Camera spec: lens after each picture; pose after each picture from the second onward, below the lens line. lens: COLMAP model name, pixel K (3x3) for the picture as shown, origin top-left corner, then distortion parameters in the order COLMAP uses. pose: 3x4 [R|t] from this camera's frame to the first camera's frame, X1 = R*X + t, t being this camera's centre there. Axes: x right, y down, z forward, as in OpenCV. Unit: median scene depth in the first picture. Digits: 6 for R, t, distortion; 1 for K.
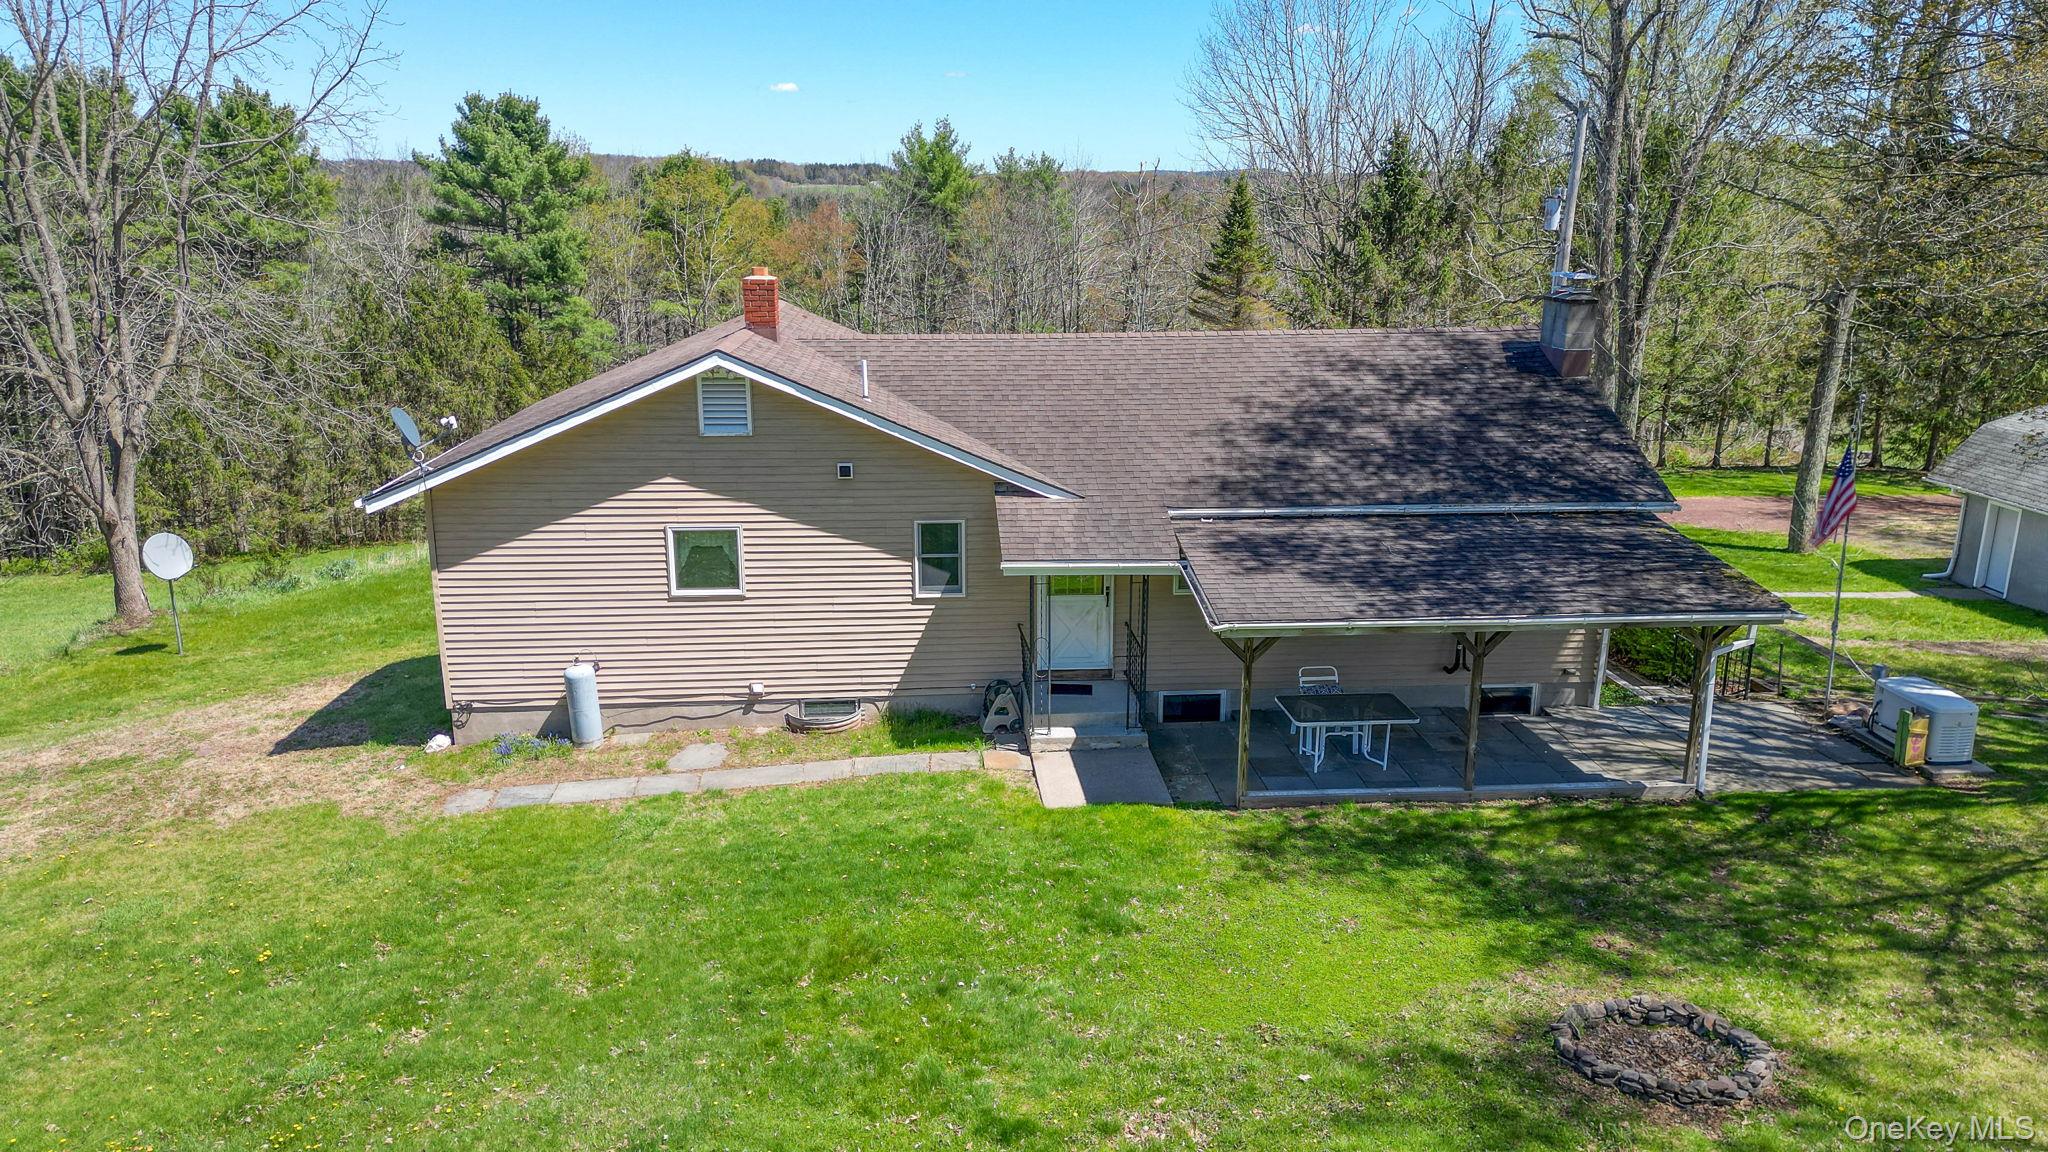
lens RADIAL K [[1439.2, 0, 1031.9], [0, 1439.2, 564.5], [0, 0, 1]] dist [0.087761, -0.087028]
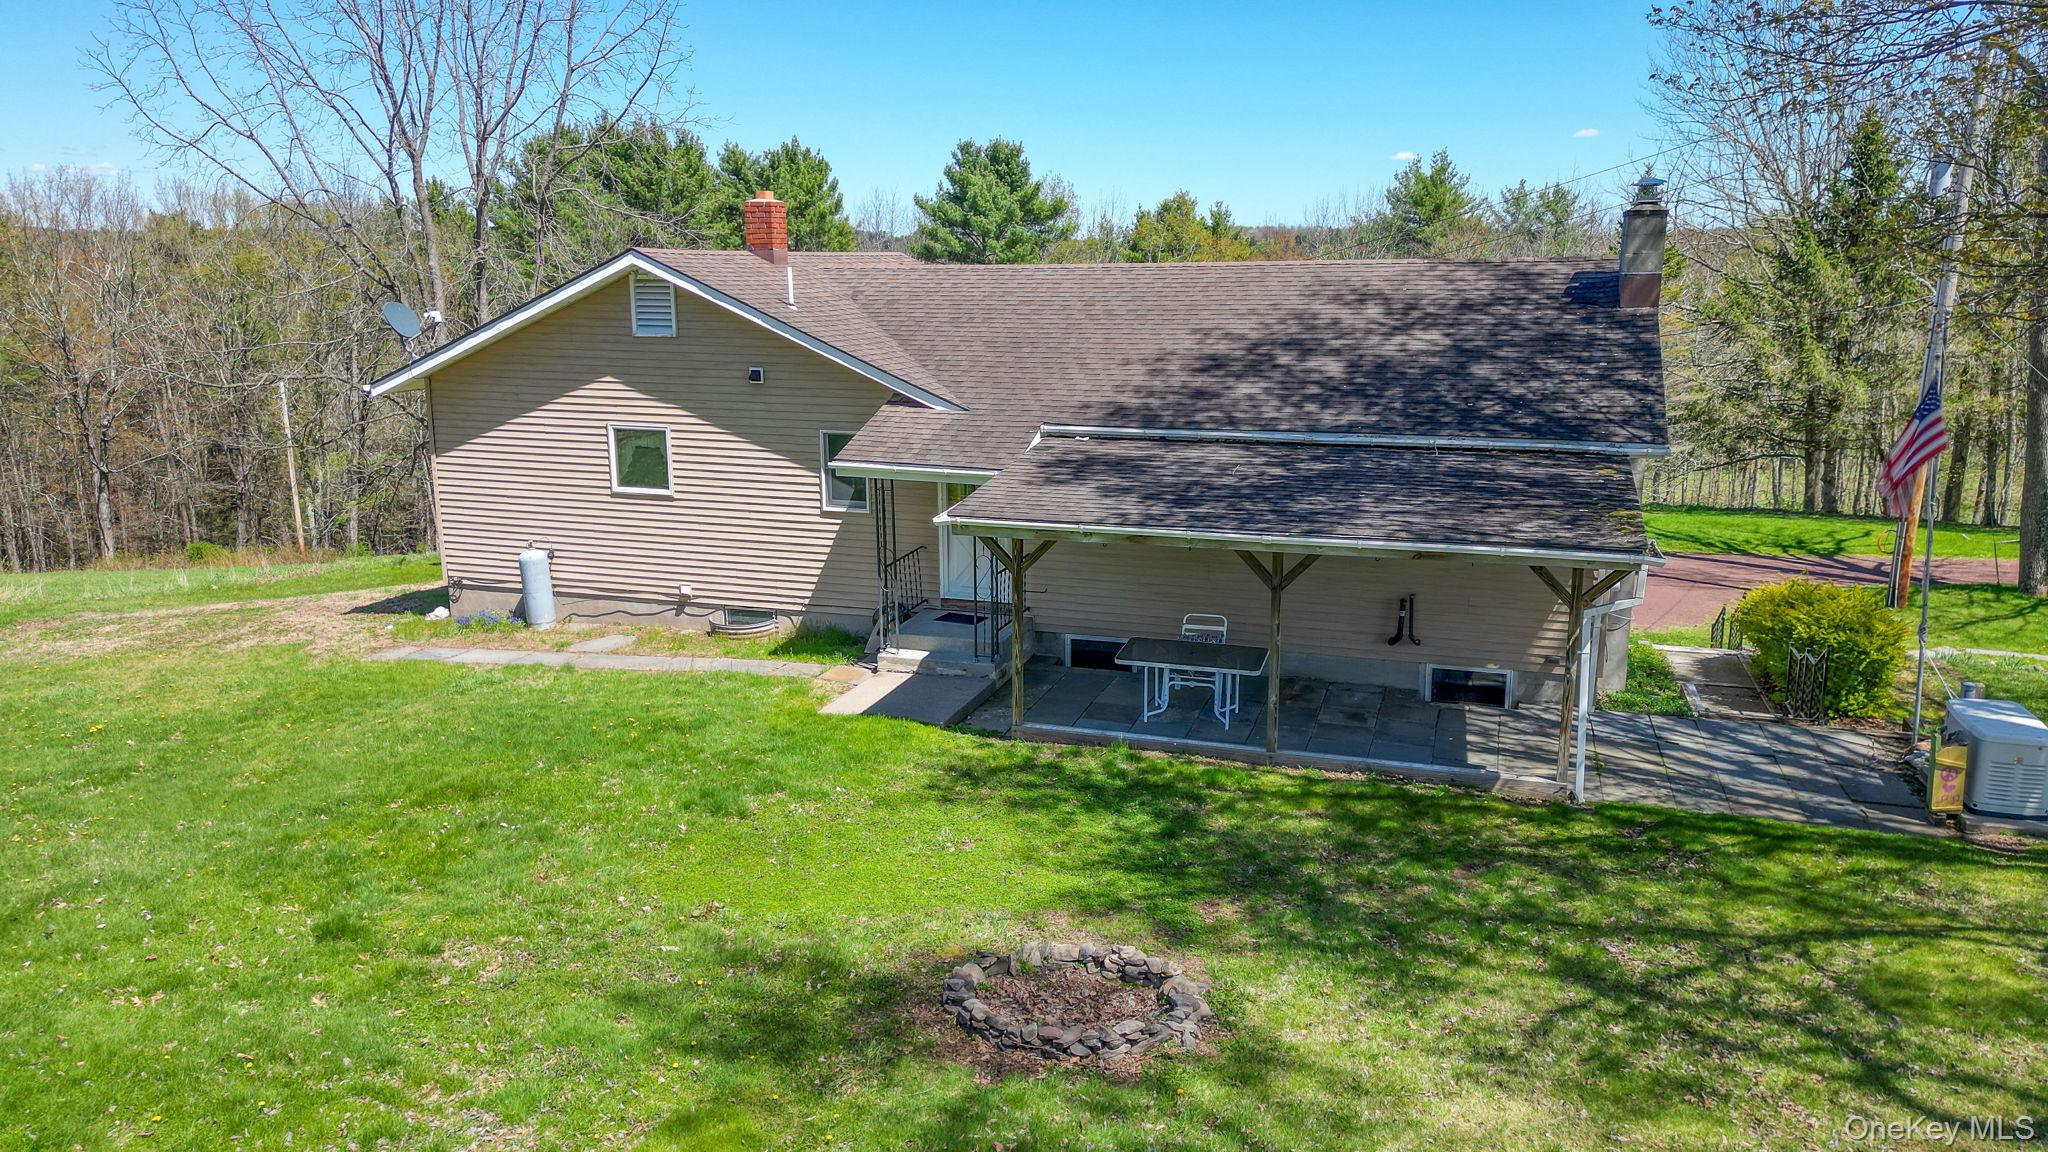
lens RADIAL K [[1439.2, 0, 1031.9], [0, 1439.2, 564.5], [0, 0, 1]] dist [0.087761, -0.087028]
pose [[0.917523, 0.075161, -0.390516, 0.441549], [-0.093010, 0.995300, -0.026968, 0.073937], [0.386654, 0.061066, 0.920201, 0.157186]]
